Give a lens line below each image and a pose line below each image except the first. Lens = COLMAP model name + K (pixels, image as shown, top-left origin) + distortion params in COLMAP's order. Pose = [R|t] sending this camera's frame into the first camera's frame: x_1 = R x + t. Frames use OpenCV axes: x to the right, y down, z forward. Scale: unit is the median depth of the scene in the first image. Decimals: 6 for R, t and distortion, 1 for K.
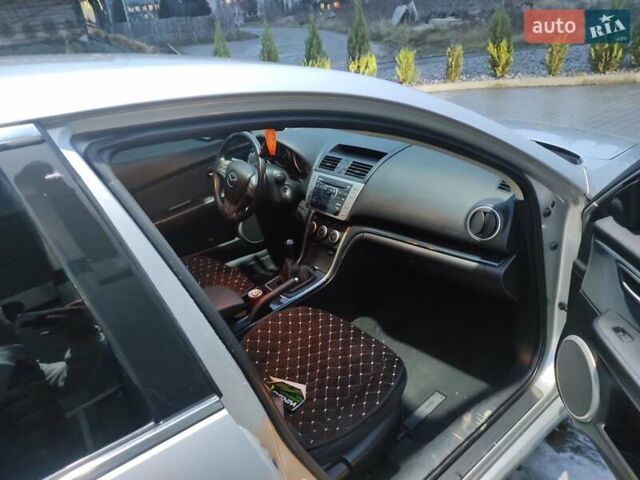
lens RADIAL K [[467.5, 0, 316.6], [0, 467.5, 239.2], [0, 0, 1]] dist [0.053112, -0.031694]
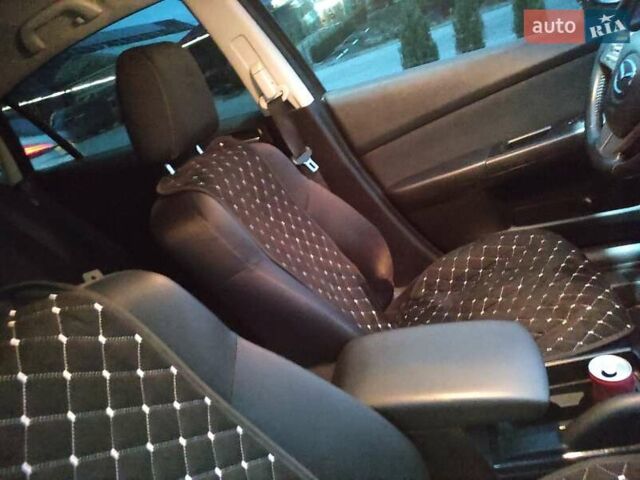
lens RADIAL K [[467.5, 0, 319.8], [0, 467.5, 240.7], [0, 0, 1]] dist [0.053112, -0.031694]
pose [[0.644586, 0.187894, -0.741083, -0.010852], [-0.076739, 0.980335, 0.181807, -0.036625], [0.760671, -0.060321, 0.646329, 0.498110]]
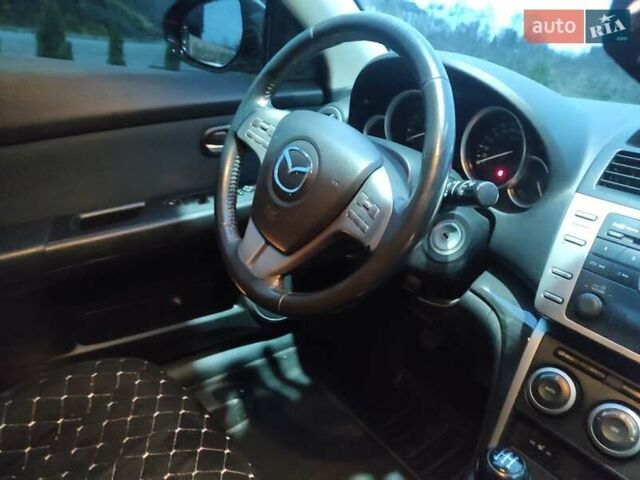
lens RADIAL K [[467.5, 0, 318.0], [0, 467.5, 243.3], [0, 0, 1]] dist [0.053112, -0.031694]
pose [[0.978550, 0.188911, 0.082170, -0.179149], [-0.186302, 0.981742, -0.038405, -0.071031], [-0.087924, 0.022272, 0.995878, 0.698888]]
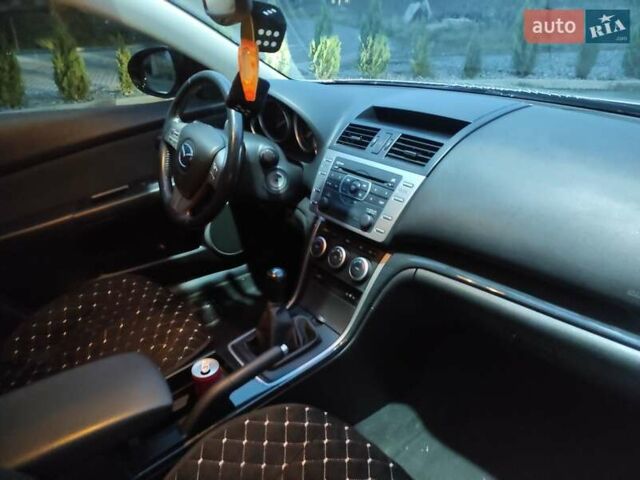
lens RADIAL K [[467.5, 0, 321.2], [0, 467.5, 242.7], [0, 0, 1]] dist [0.053112, -0.031694]
pose [[0.997542, 0.067085, 0.020240, -0.017547], [-0.067418, 0.997592, 0.016268, -0.038071], [-0.019100, -0.017593, 0.999663, 0.408358]]
